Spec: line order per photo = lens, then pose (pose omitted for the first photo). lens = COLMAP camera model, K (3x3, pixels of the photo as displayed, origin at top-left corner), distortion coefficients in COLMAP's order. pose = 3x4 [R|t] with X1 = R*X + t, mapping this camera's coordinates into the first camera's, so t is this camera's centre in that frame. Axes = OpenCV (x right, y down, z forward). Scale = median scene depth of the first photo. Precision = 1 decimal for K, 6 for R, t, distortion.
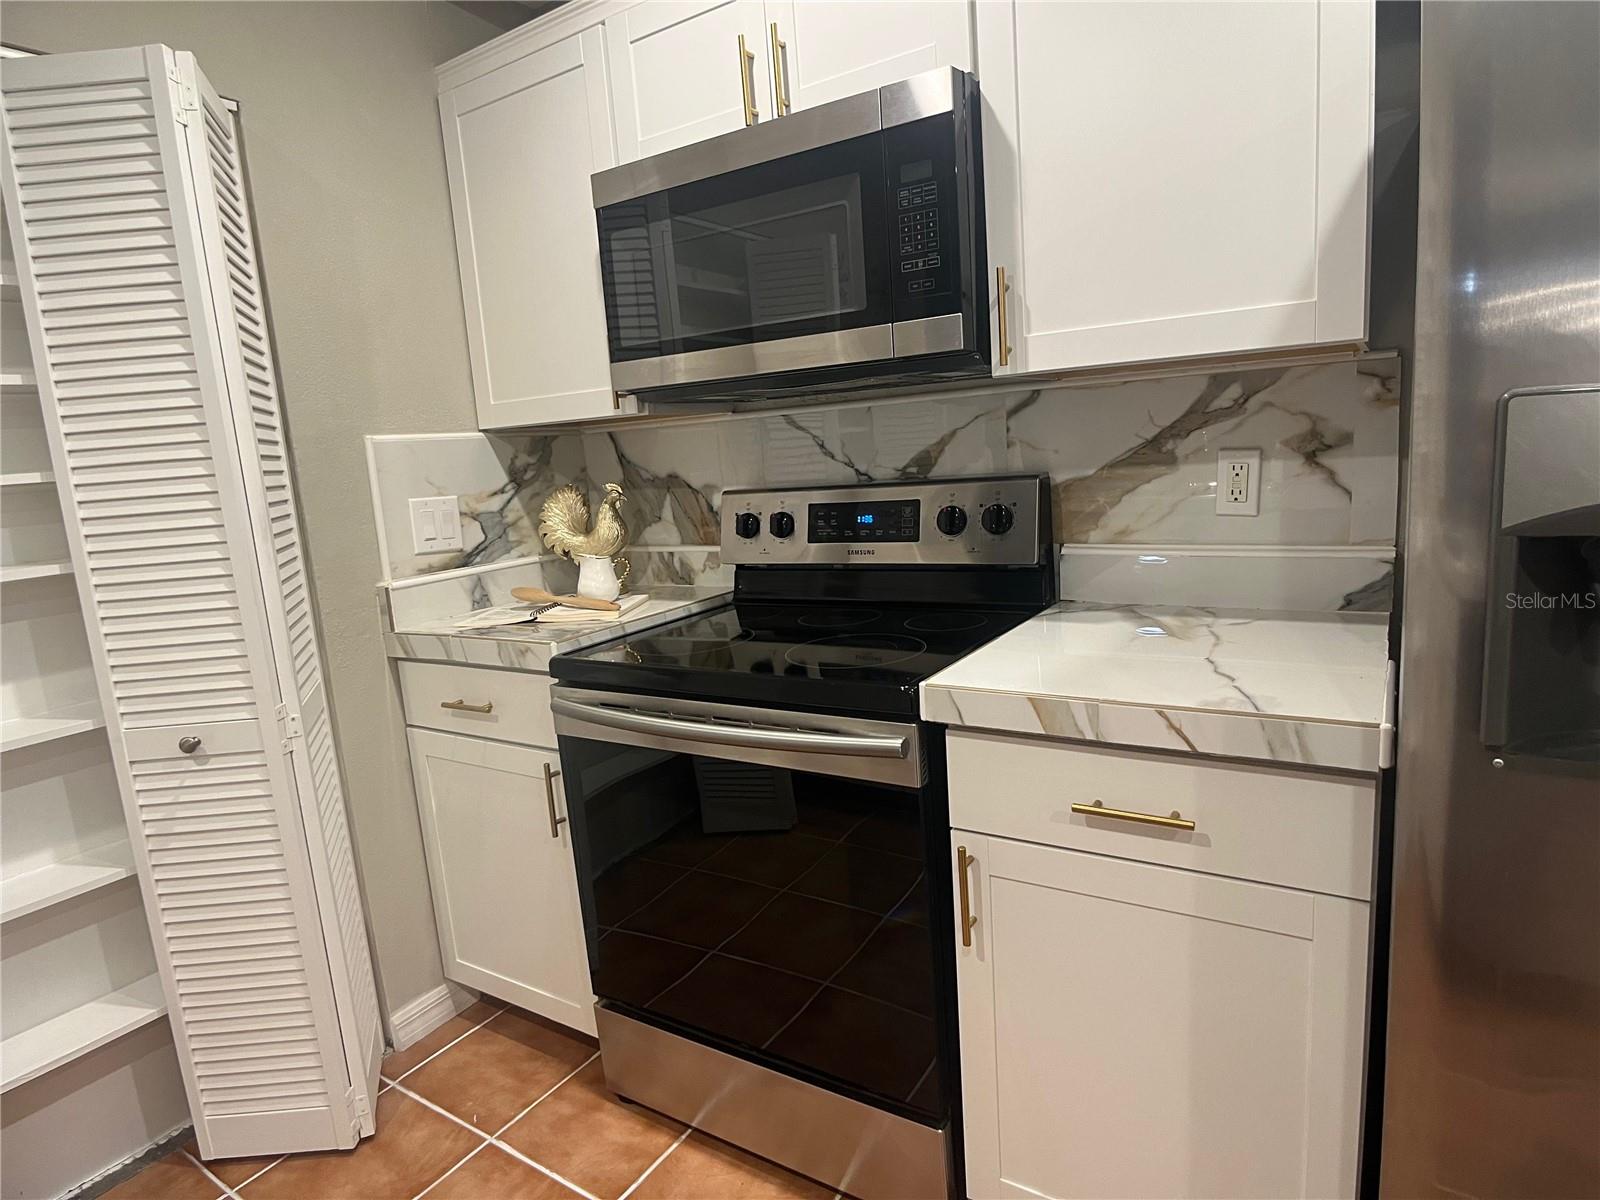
lens RADIAL K [[903.3, 0, 816.2], [0, 903.3, 600.8], [0, 0, 1]] dist [-0.020713, -0.001053]
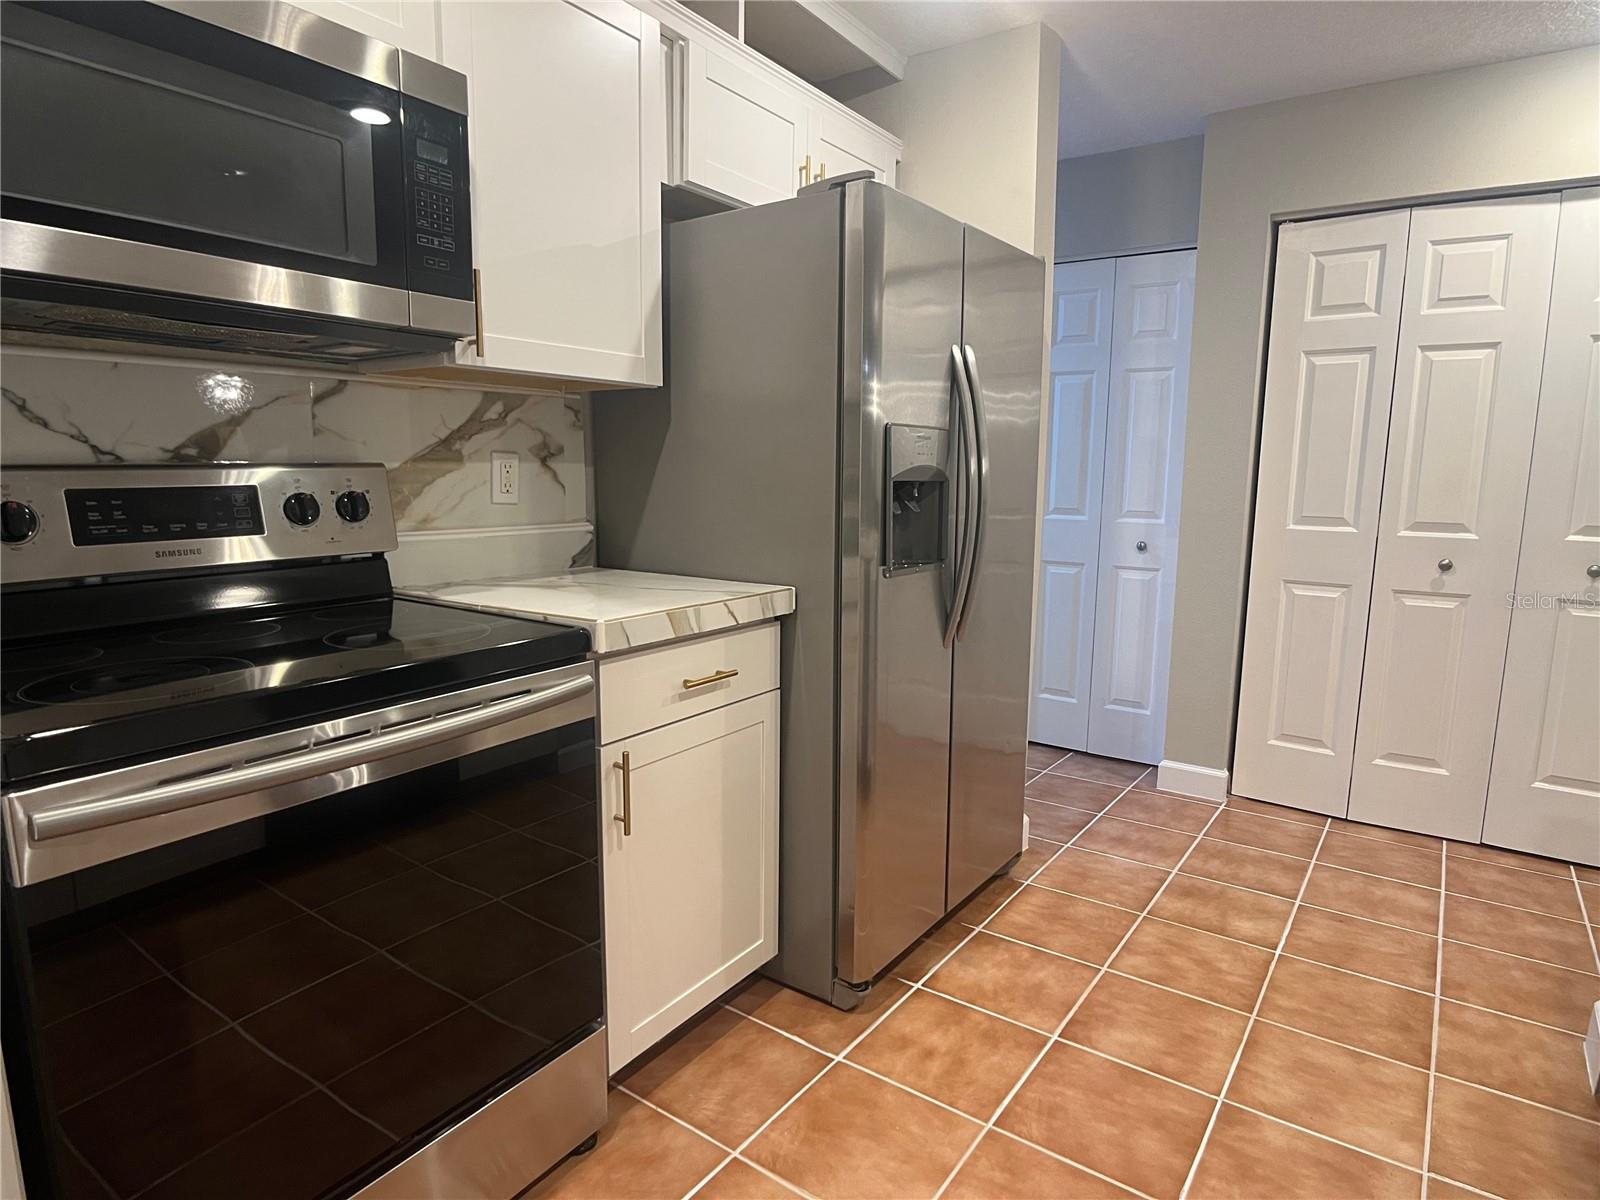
lens RADIAL K [[903.3, 0, 816.2], [0, 903.3, 600.8], [0, 0, 1]] dist [-0.020713, -0.001053]
pose [[0.036020, -0.076988, 0.996381, -0.725786], [0.157441, 0.985014, 0.070418, 0.019090], [-0.986871, 0.154335, 0.047602, 0.463073]]
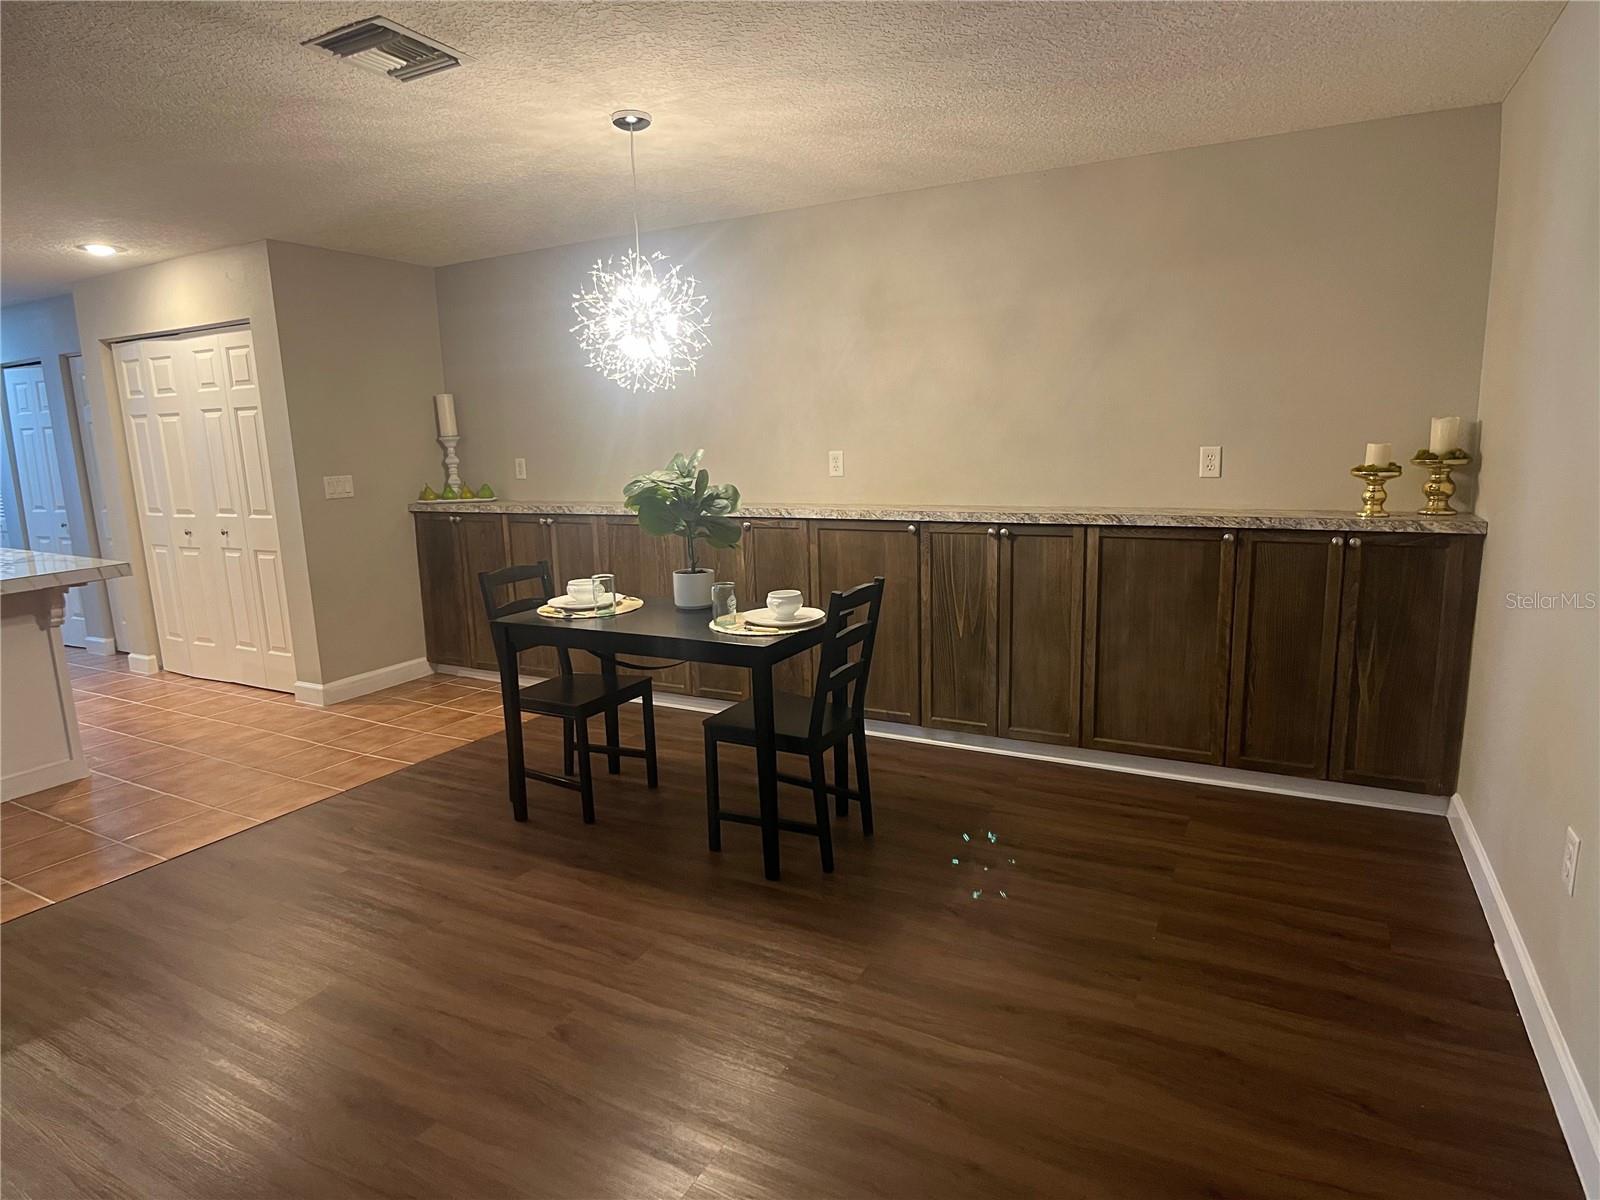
lens RADIAL K [[921.7, 0, 842.0], [0, 921.7, 613.9], [0, 0, 1]] dist [-0.033418, -0.000074]
pose [[-0.090727, -0.106784, 0.990134, -2.302534], [0.195733, 0.972930, 0.122864, 0.573560], [-0.976451, 0.204949, -0.067370, -2.482972]]
